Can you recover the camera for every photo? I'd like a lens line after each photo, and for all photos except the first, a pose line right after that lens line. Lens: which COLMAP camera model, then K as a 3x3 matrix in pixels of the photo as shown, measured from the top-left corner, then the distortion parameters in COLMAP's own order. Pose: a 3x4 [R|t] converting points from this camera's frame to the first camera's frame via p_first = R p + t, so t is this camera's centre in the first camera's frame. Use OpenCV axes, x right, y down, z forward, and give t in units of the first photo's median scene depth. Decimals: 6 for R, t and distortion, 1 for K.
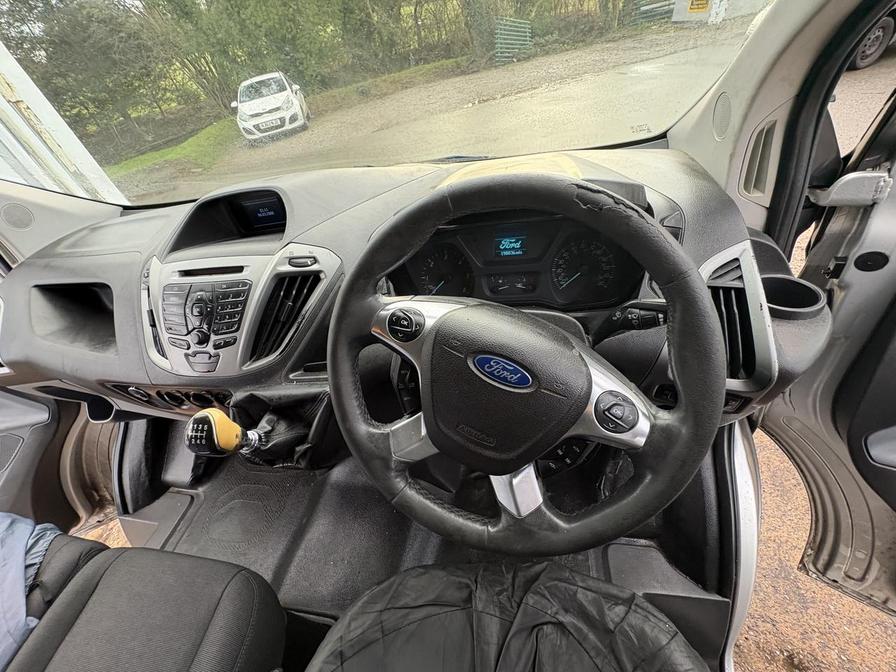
lens RADIAL K [[356.7, 0, 444.9], [0, 356.7, 341.1], [0, 0, 1]] dist [-0.001020, 0.000567]
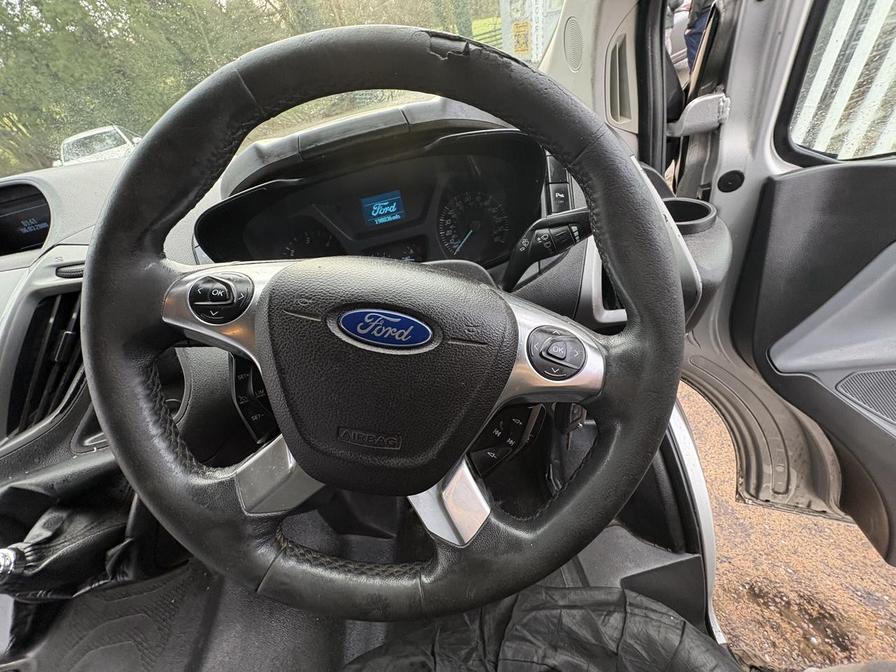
lens RADIAL K [[356.7, 0, 446.0], [0, 356.7, 343.5], [0, 0, 1]] dist [-0.001020, 0.000567]
pose [[0.950166, -0.205749, 0.234206, 0.065649], [0.223941, 0.973126, -0.053635, 0.102562], [-0.216877, 0.103411, 0.970706, 0.213843]]
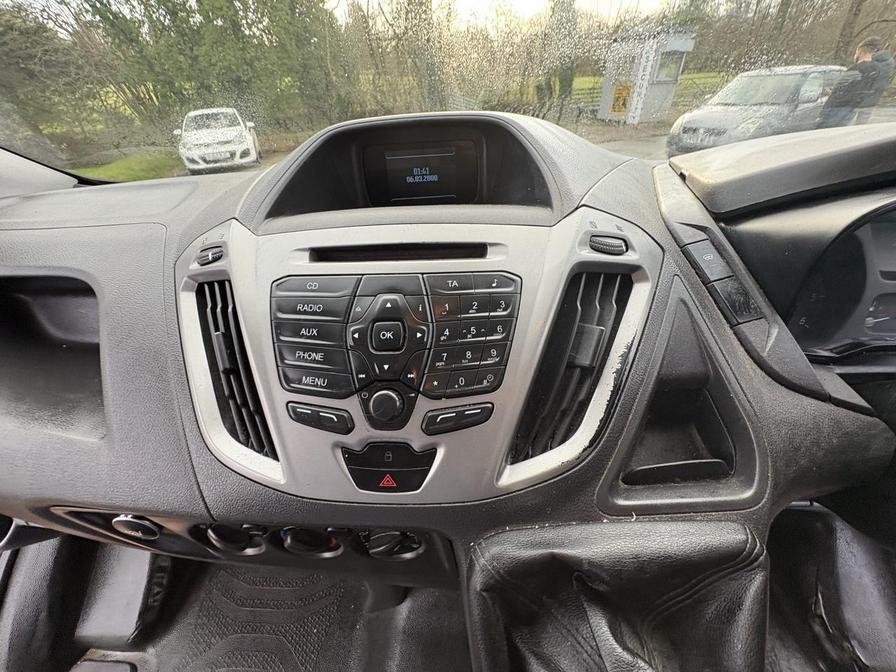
lens RADIAL K [[356.7, 0, 441.2], [0, 356.7, 340.8], [0, 0, 1]] dist [-0.001020, 0.000567]
pose [[0.984815, 0.036548, 0.169718, -0.696102], [-0.013018, 0.990384, -0.137732, -0.025436], [-0.173119, 0.133431, 0.975821, 0.586322]]
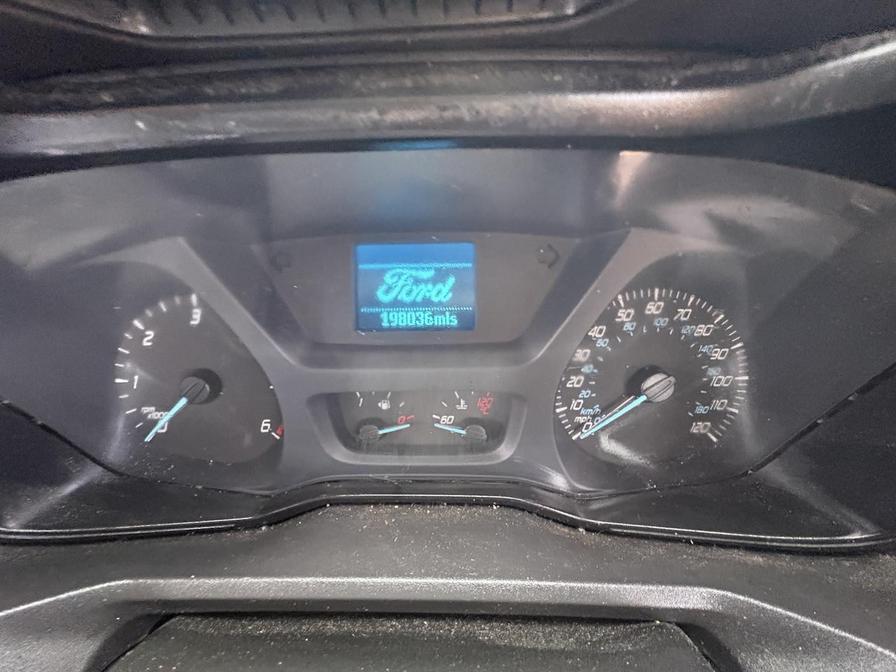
lens RADIAL K [[356.7, 0, 445.3], [0, 356.7, 336.3], [0, 0, 1]] dist [-0.001020, 0.000567]
pose [[0.971852, 0.030521, 0.233608, 0.144261], [-0.002767, 0.992983, -0.118223, -0.203344], [-0.235578, 0.114249, 0.965117, 0.740874]]
